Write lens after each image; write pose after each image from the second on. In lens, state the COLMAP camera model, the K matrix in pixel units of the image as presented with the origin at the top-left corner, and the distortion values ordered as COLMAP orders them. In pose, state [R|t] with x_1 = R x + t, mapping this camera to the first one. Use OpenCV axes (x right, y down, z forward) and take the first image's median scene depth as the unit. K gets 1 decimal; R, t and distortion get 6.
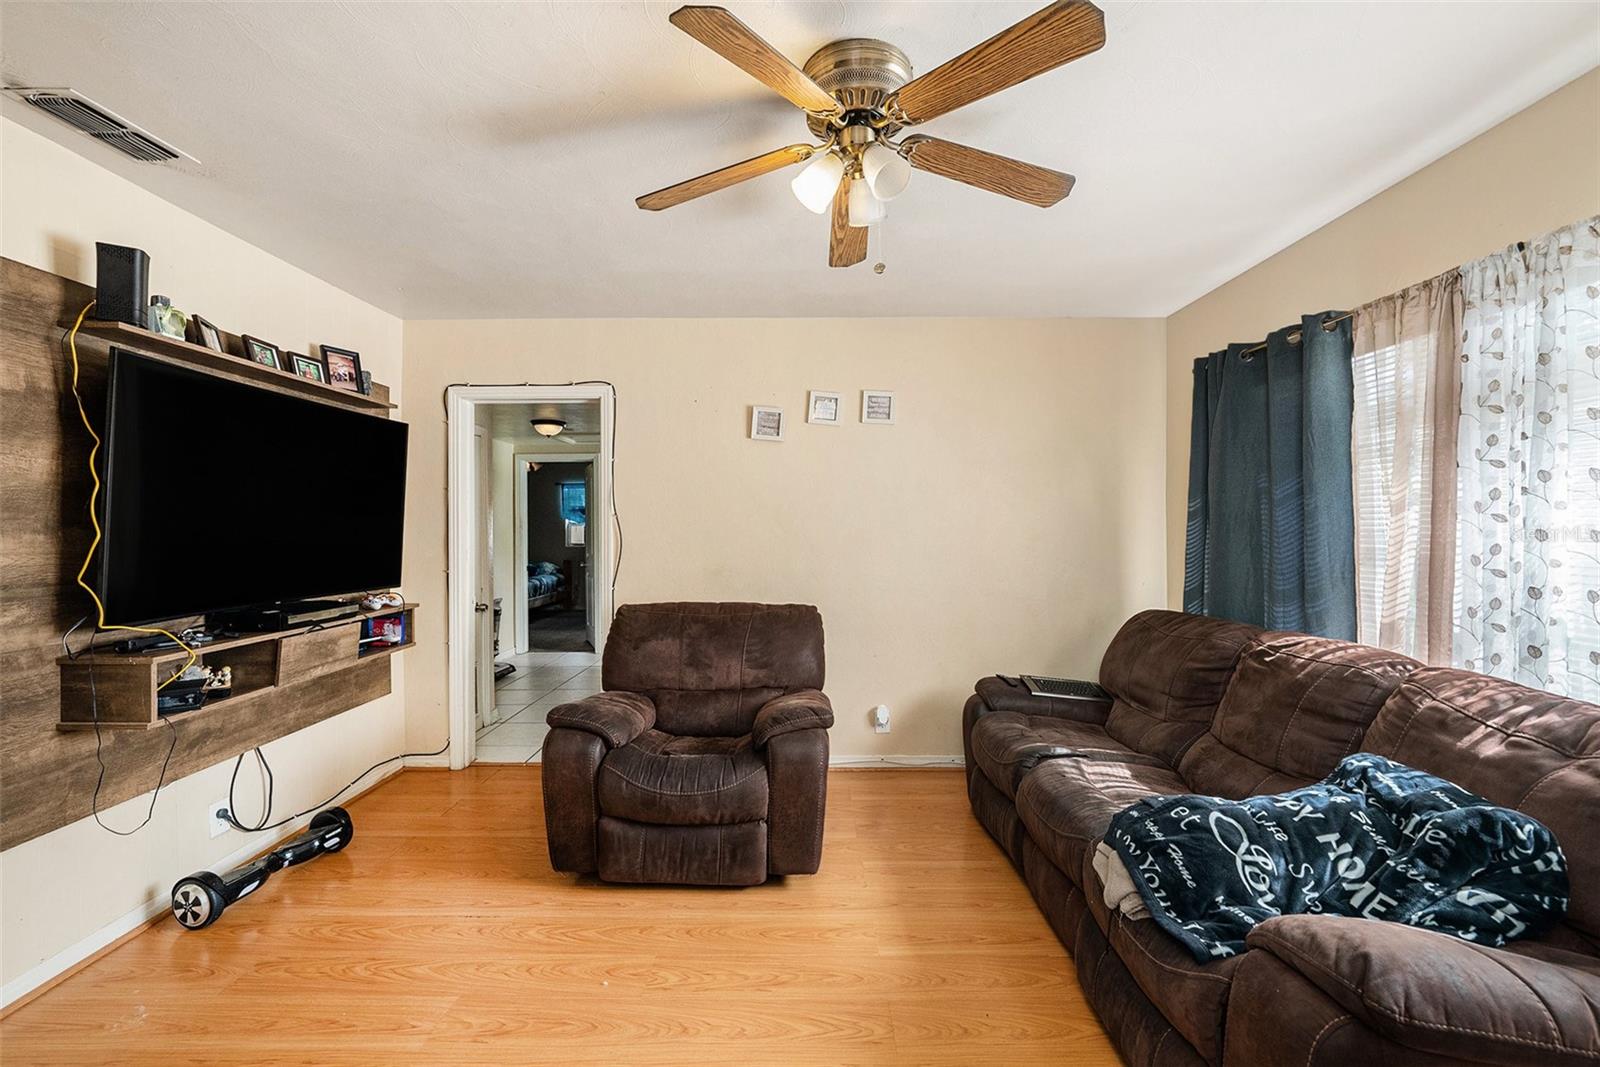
lens RADIAL K [[664.3, 0, 804.4], [0, 664.3, 525.9], [0, 0, 1]] dist [-0.009431, 0.003828]
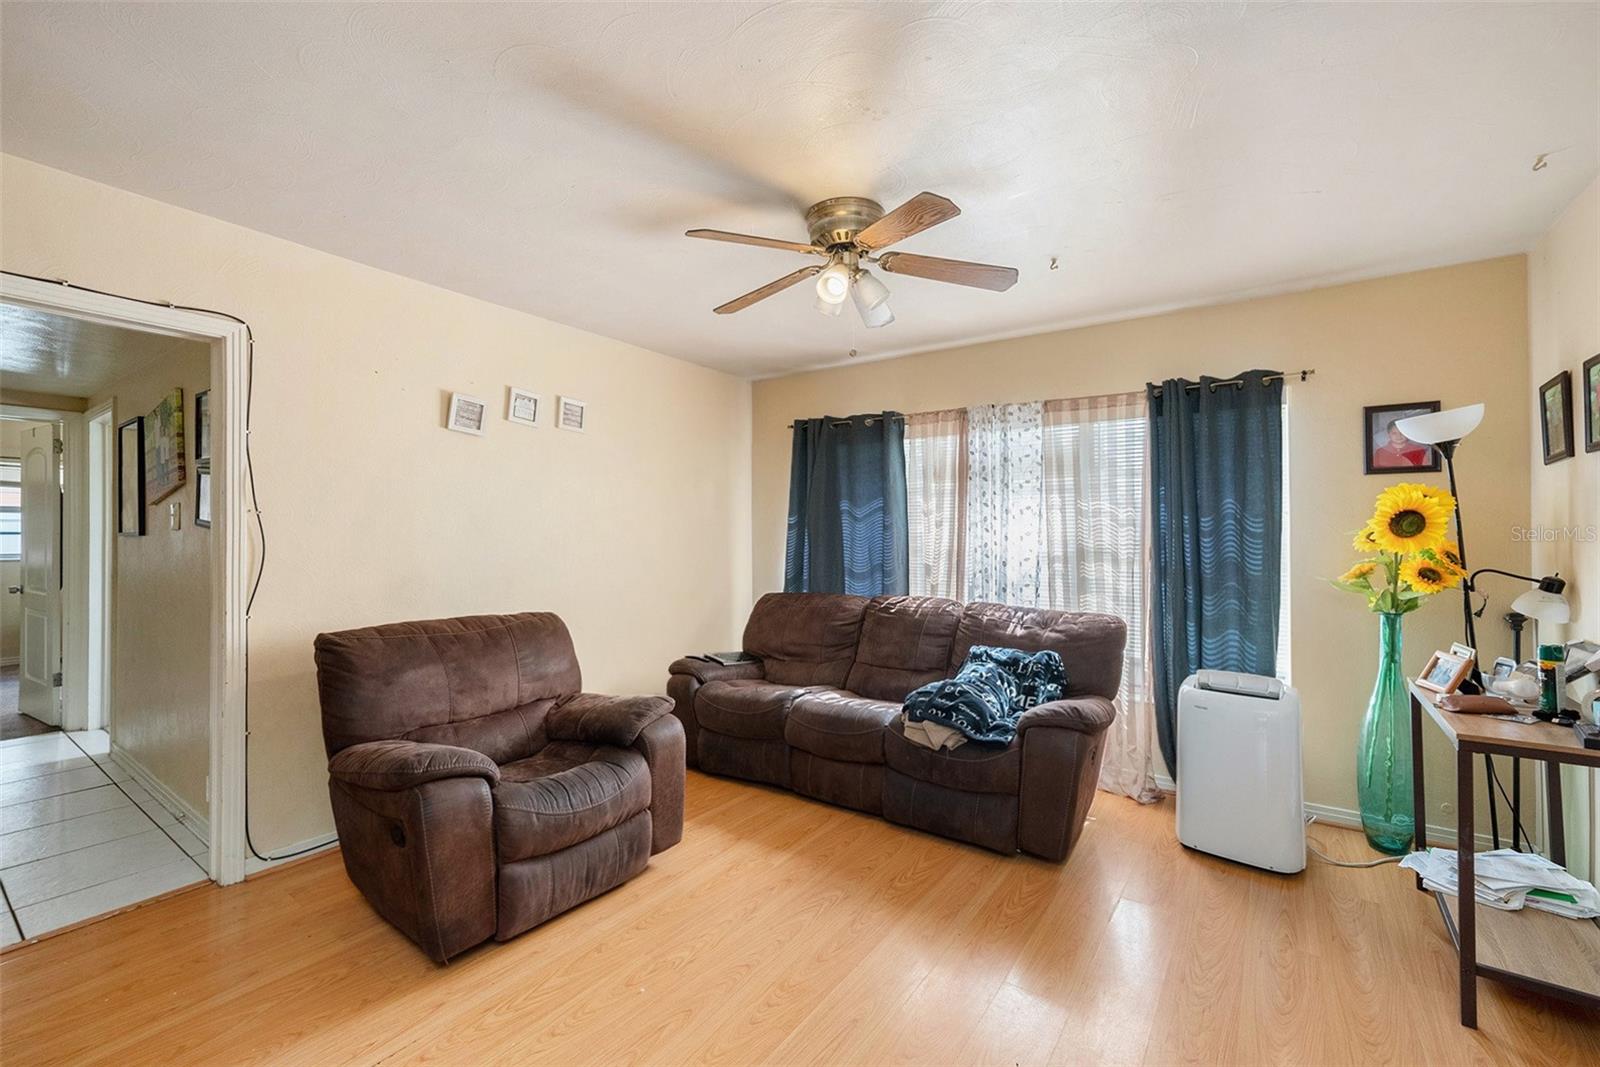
lens RADIAL K [[664.3, 0, 802.7], [0, 664.3, 531.5], [0, 0, 1]] dist [-0.009431, 0.003828]
pose [[0.572285, 0.010308, 0.819990, -0.792640], [-0.005023, 0.999946, -0.009065, 0.011546], [-0.820040, 0.001069, 0.572306, 0.191659]]
